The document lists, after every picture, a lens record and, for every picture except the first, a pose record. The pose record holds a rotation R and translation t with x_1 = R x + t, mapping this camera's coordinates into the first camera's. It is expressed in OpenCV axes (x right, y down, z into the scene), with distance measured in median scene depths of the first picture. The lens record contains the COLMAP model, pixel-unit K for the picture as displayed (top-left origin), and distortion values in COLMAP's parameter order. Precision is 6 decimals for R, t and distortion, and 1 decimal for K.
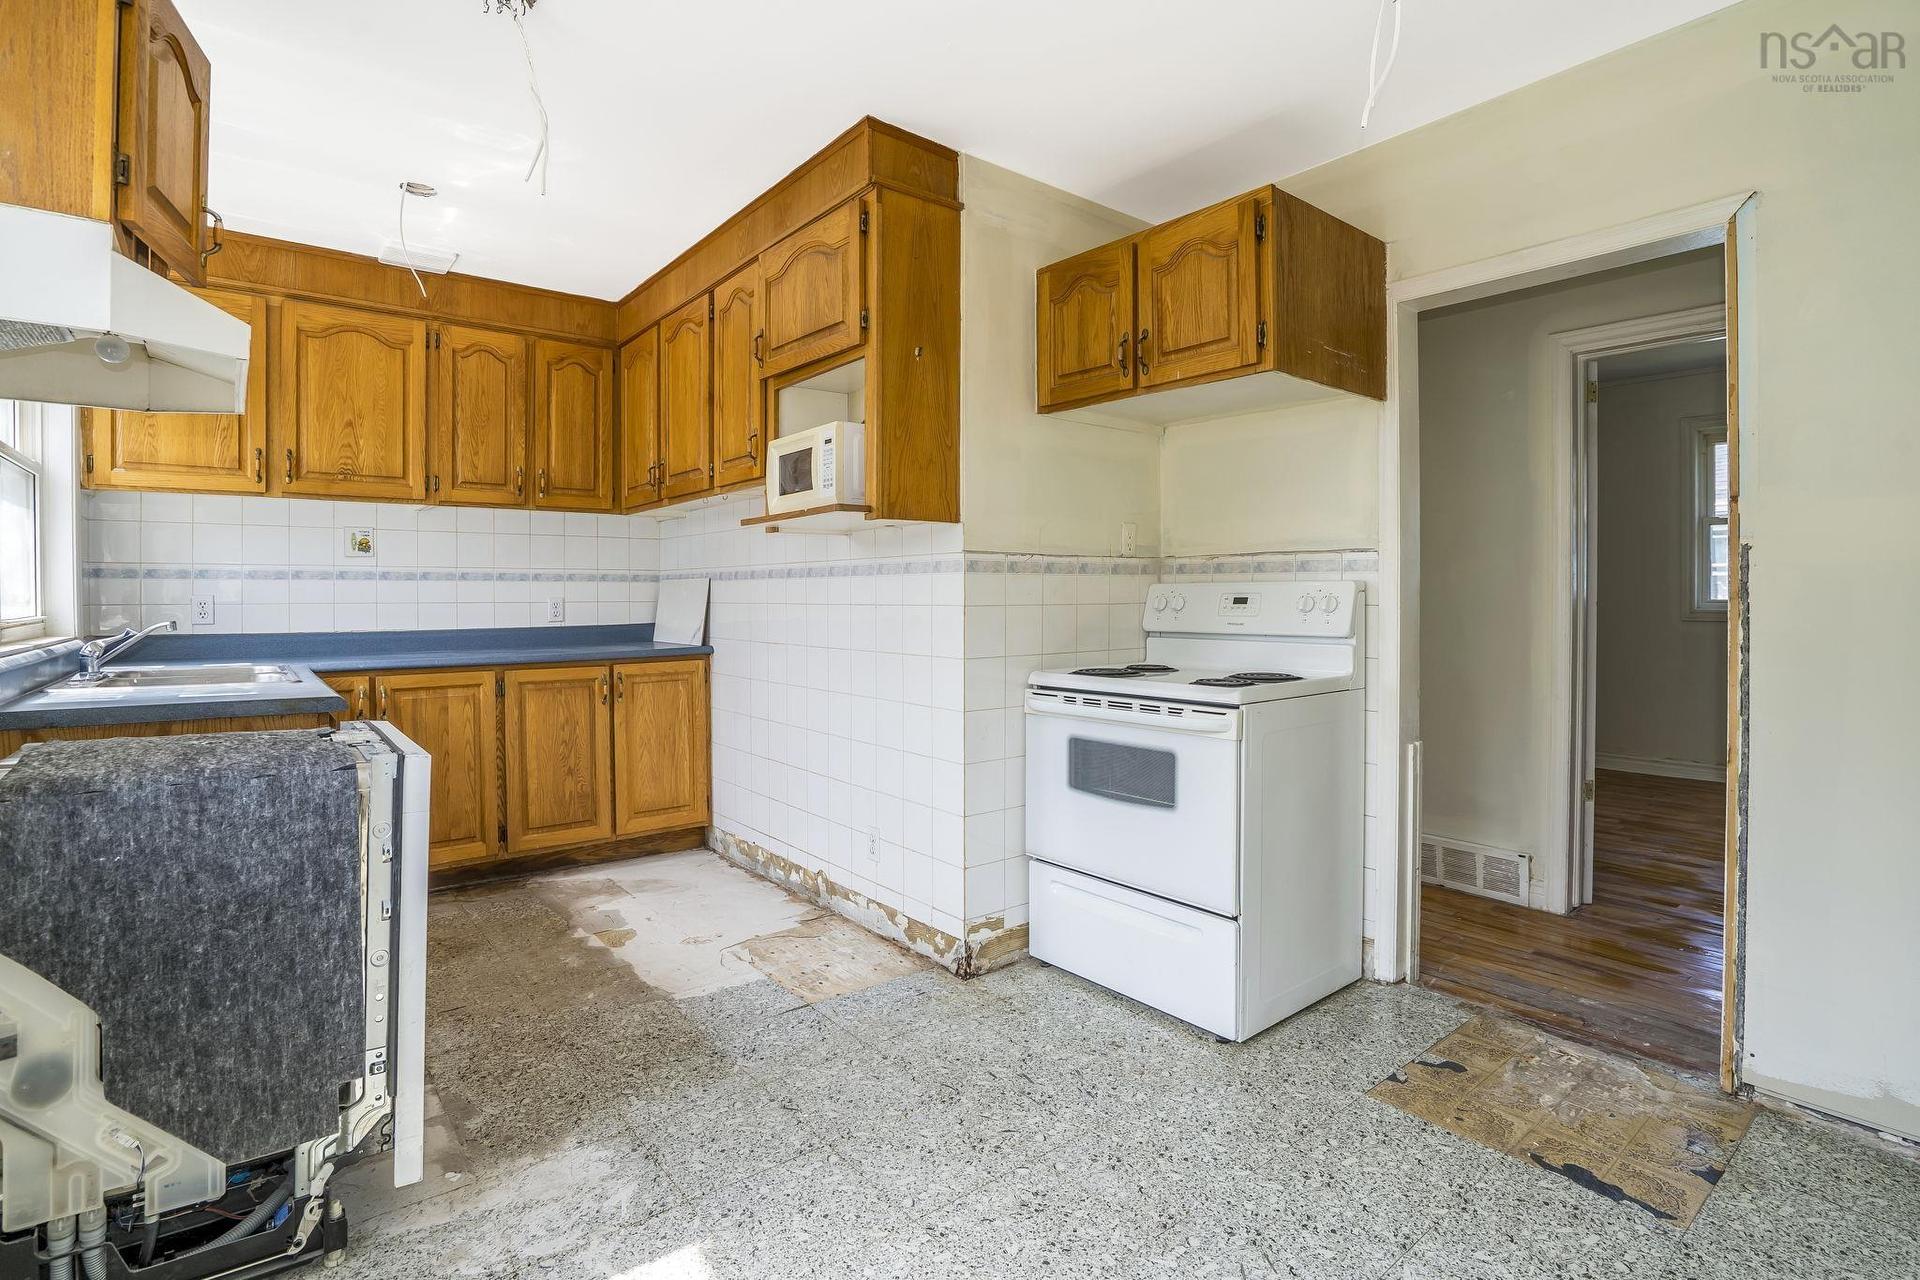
lens RADIAL K [[935.5, 0, 932.9], [0, 935.5, 606.1], [0, 0, 1]] dist [-0.062627, 0.024786]
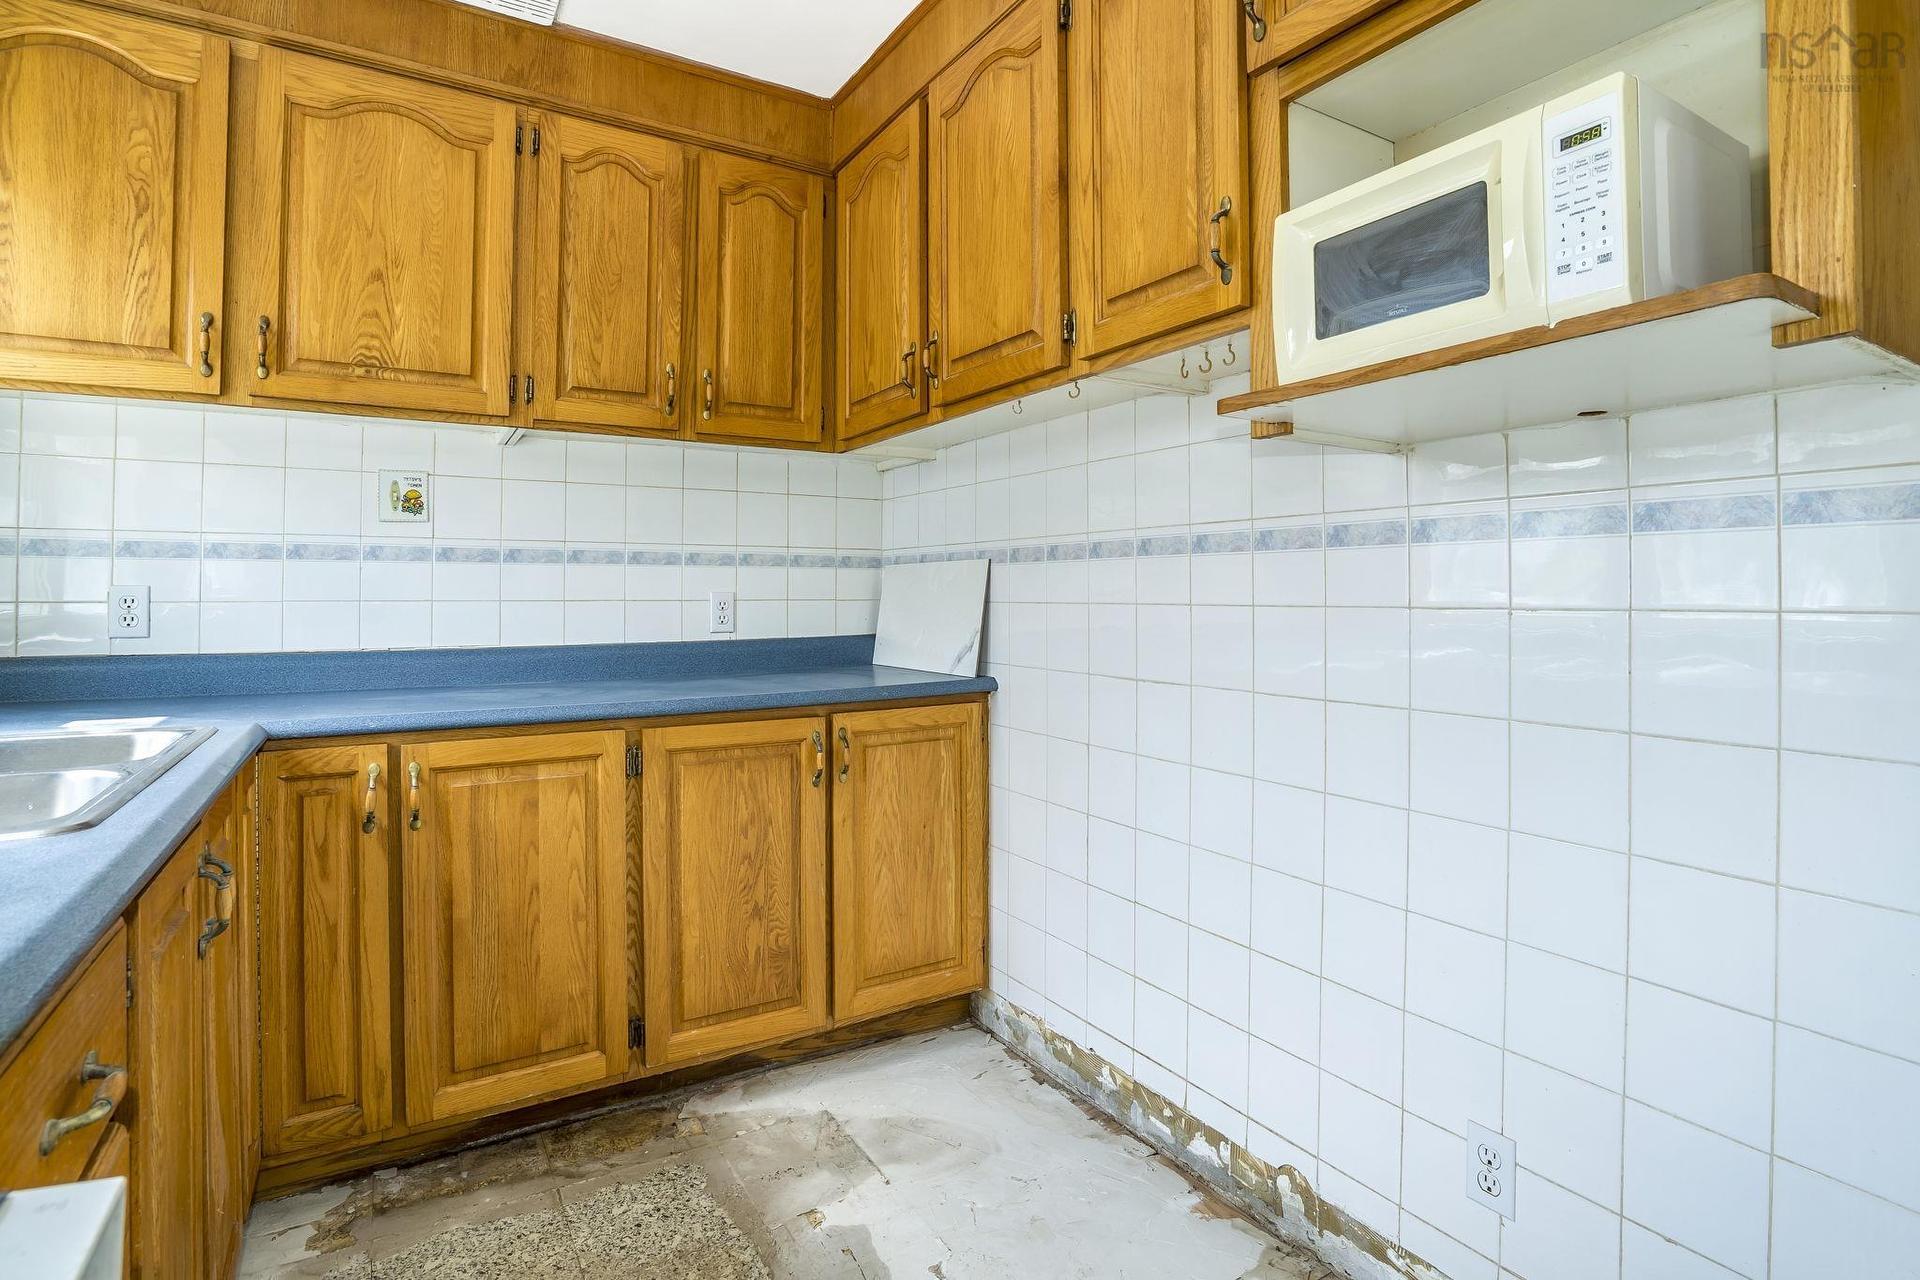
lens RADIAL K [[951.4, 0, 957.3], [0, 951.4, 578.0], [0, 0, 1]] dist [-0.068094, 0.025775]
pose [[0.994531, 0.000246, -0.104446, -0.237412], [-0.003166, 0.999609, -0.027787, -0.002564], [0.104398, 0.027965, 0.994142, 0.498894]]
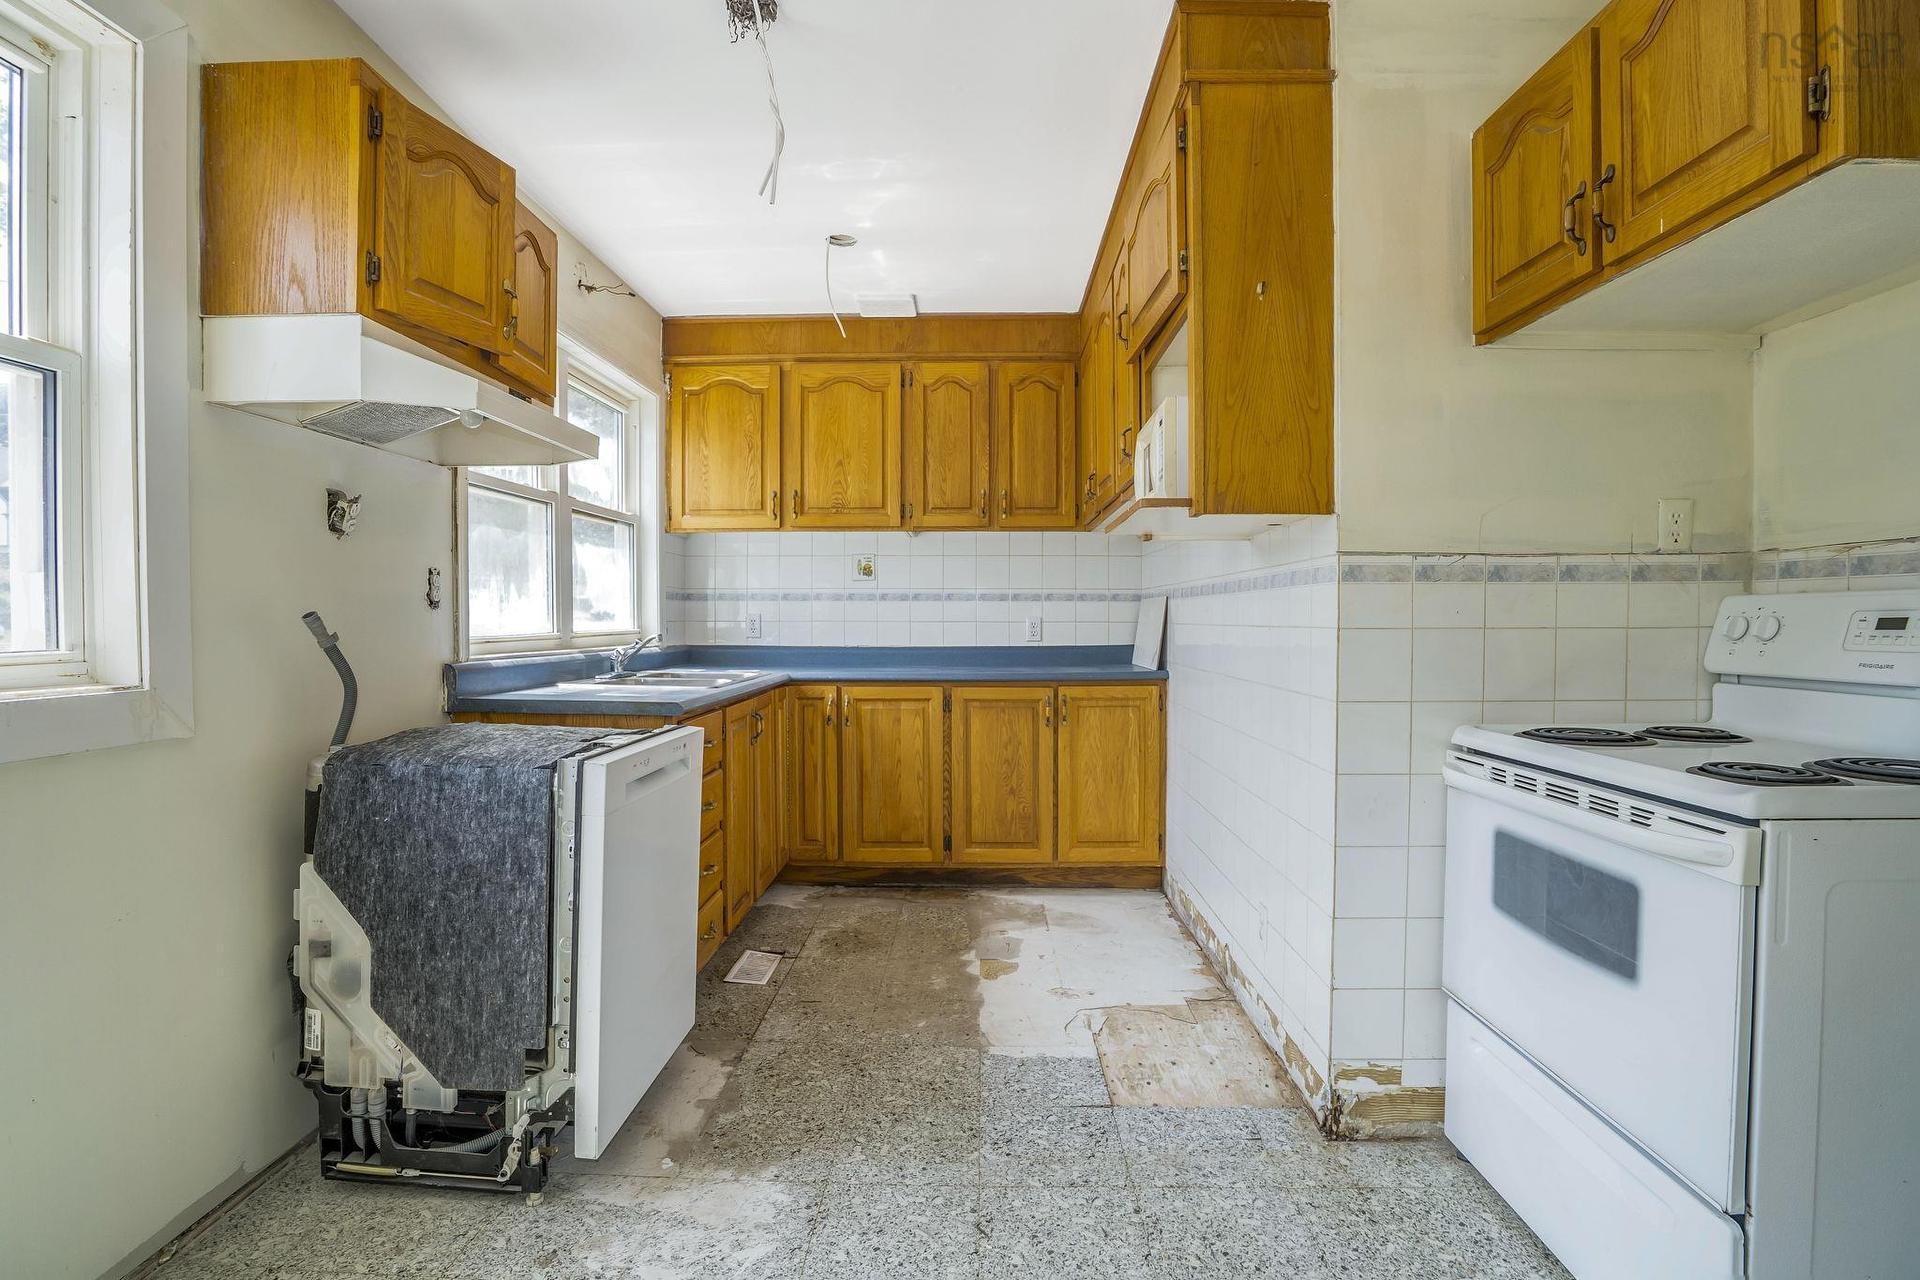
lens RADIAL K [[914.7, 0, 945.0], [0, 914.7, 636.3], [0, 0, 1]] dist [-0.066757, 0.027908]
pose [[0.770978, 0.015426, -0.636675, 0.193192], [-0.009864, 0.999876, 0.012280, 0.000450], [0.636786, -0.003187, 0.771034, 0.212980]]
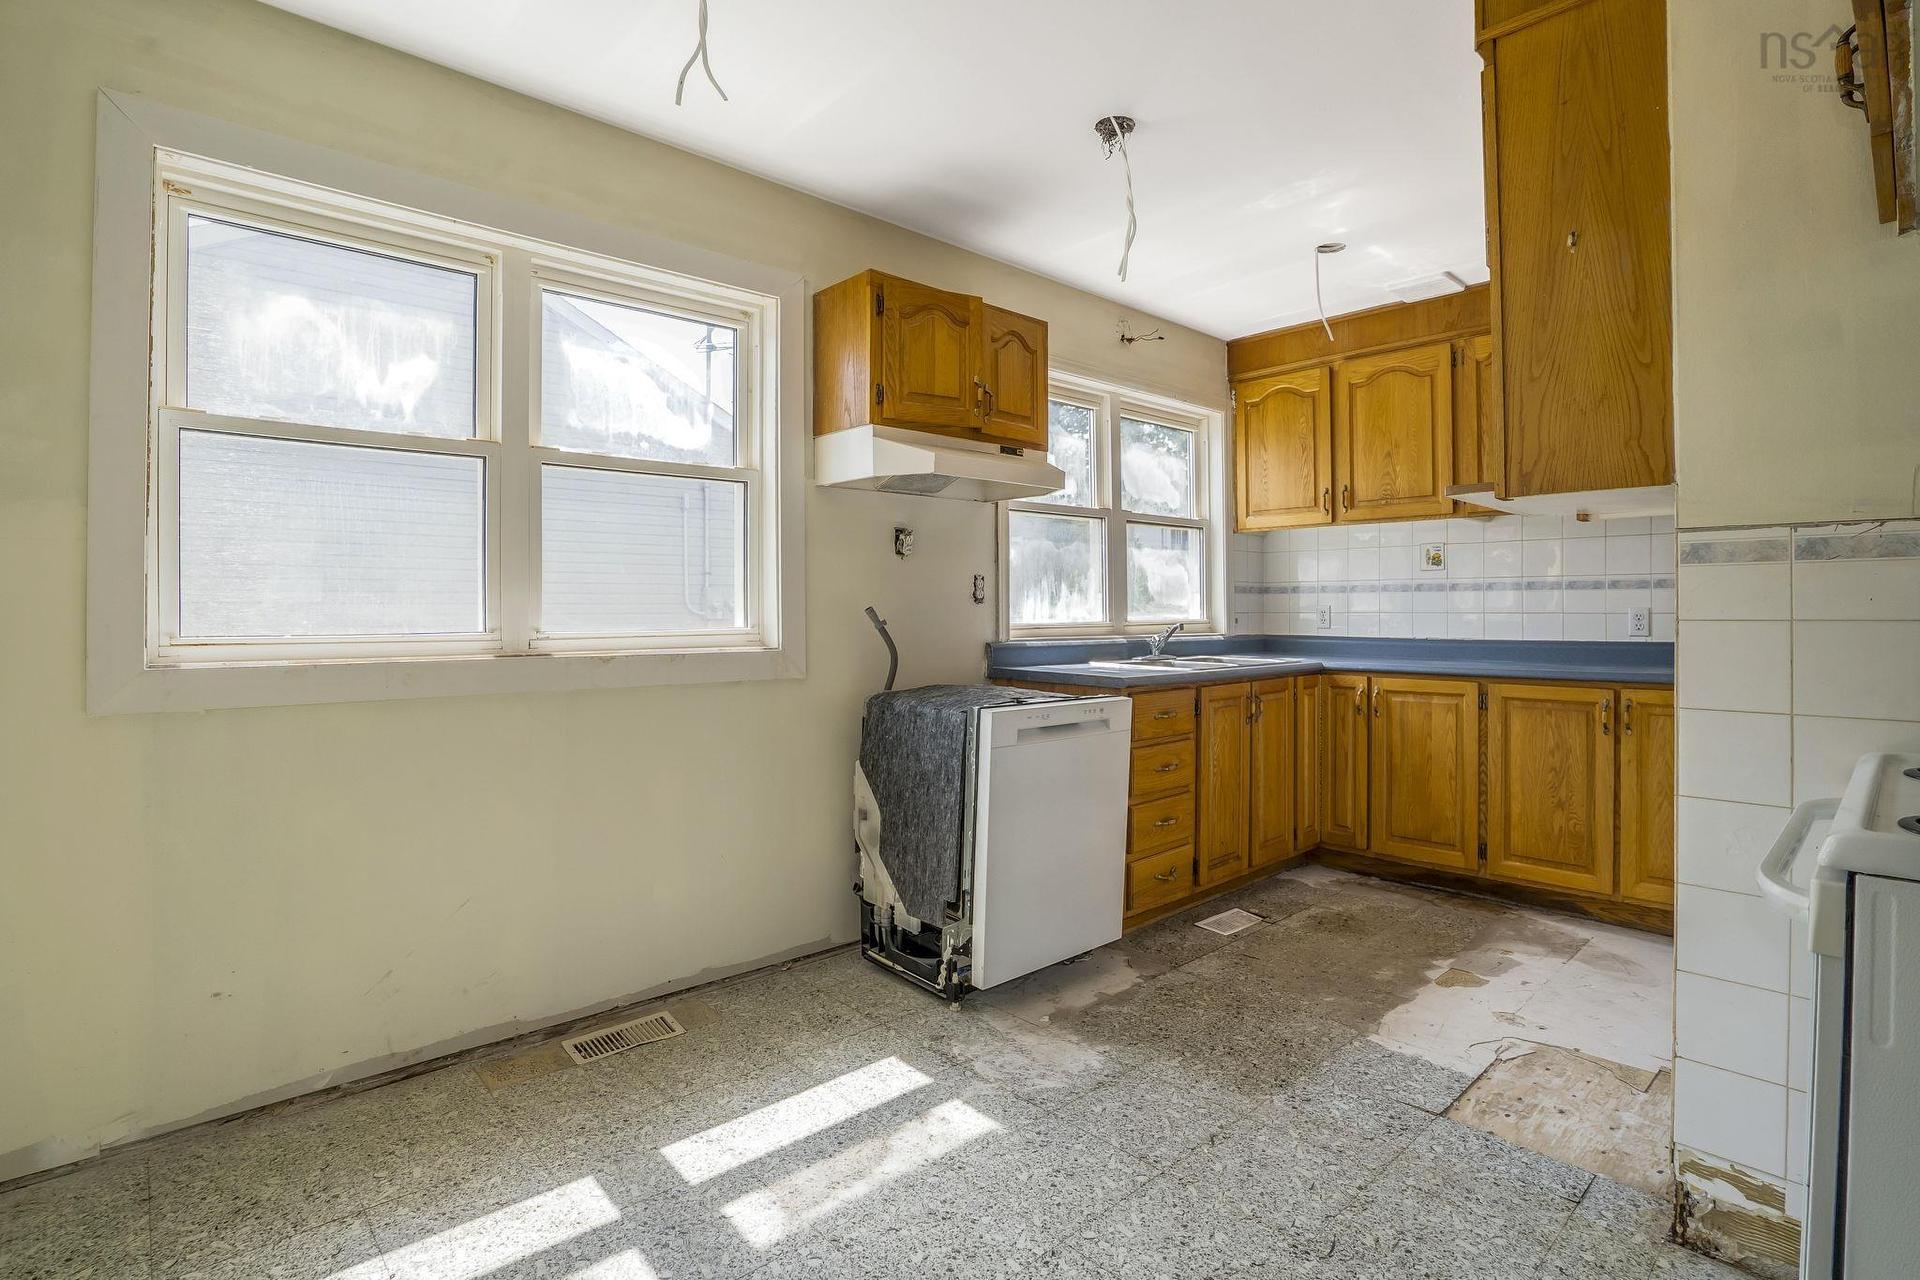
lens RADIAL K [[921.5, 0, 967.8], [0, 921.5, 613.9], [0, 0, 1]] dist [-0.063354, 0.023707]
pose [[0.092003, 0.005697, -0.995742, 0.448142], [-0.009595, 0.999942, 0.004835, -0.001946], [0.995712, 0.009110, 0.092053, 0.389068]]
